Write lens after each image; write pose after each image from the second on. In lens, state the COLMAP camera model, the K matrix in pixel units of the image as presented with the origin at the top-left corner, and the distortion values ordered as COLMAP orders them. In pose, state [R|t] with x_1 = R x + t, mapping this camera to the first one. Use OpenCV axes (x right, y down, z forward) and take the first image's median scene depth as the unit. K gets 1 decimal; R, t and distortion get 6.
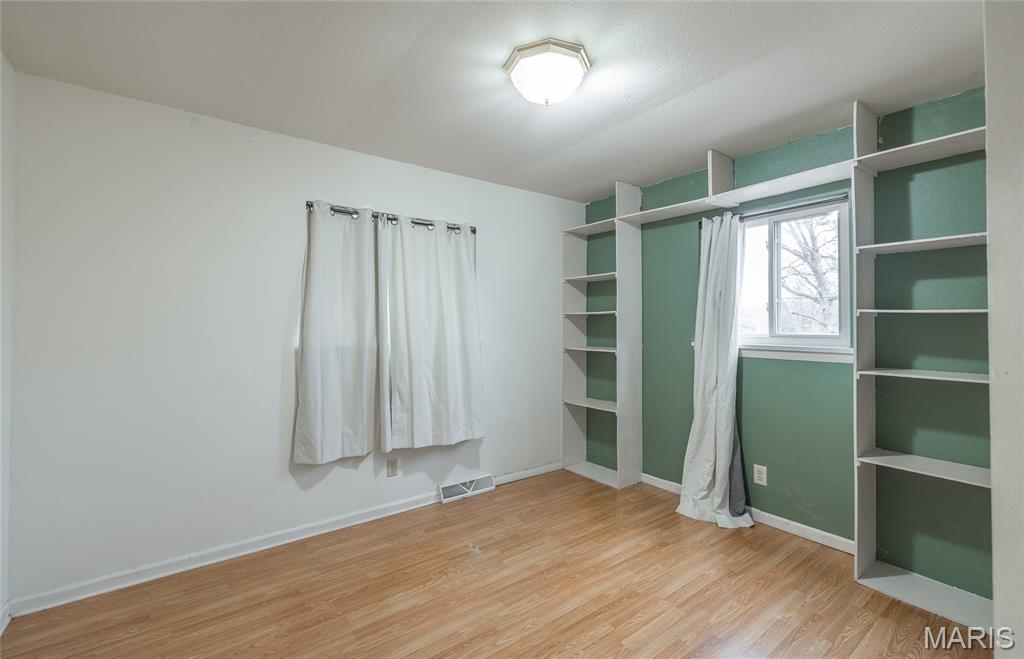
lens RADIAL K [[452.0, 0, 522.6], [0, 452.0, 313.8], [0, 0, 1]] dist [-0.001191, -0.000323]
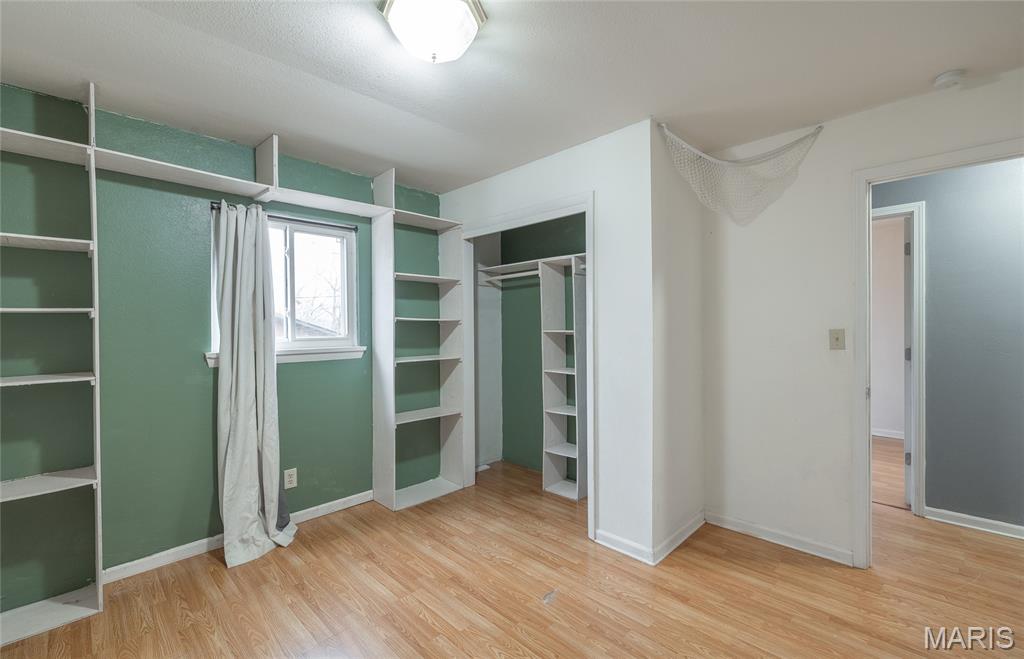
lens RADIAL K [[424.2, 0, 516.3], [0, 424.2, 330.3], [0, 0, 1]] dist [0.001739, 0.000257]
pose [[-0.138746, -0.007174, 0.990302, -0.529638], [-0.006671, 0.999958, 0.006309, 0.018645], [-0.990306, -0.005730, -0.138788, 0.701412]]
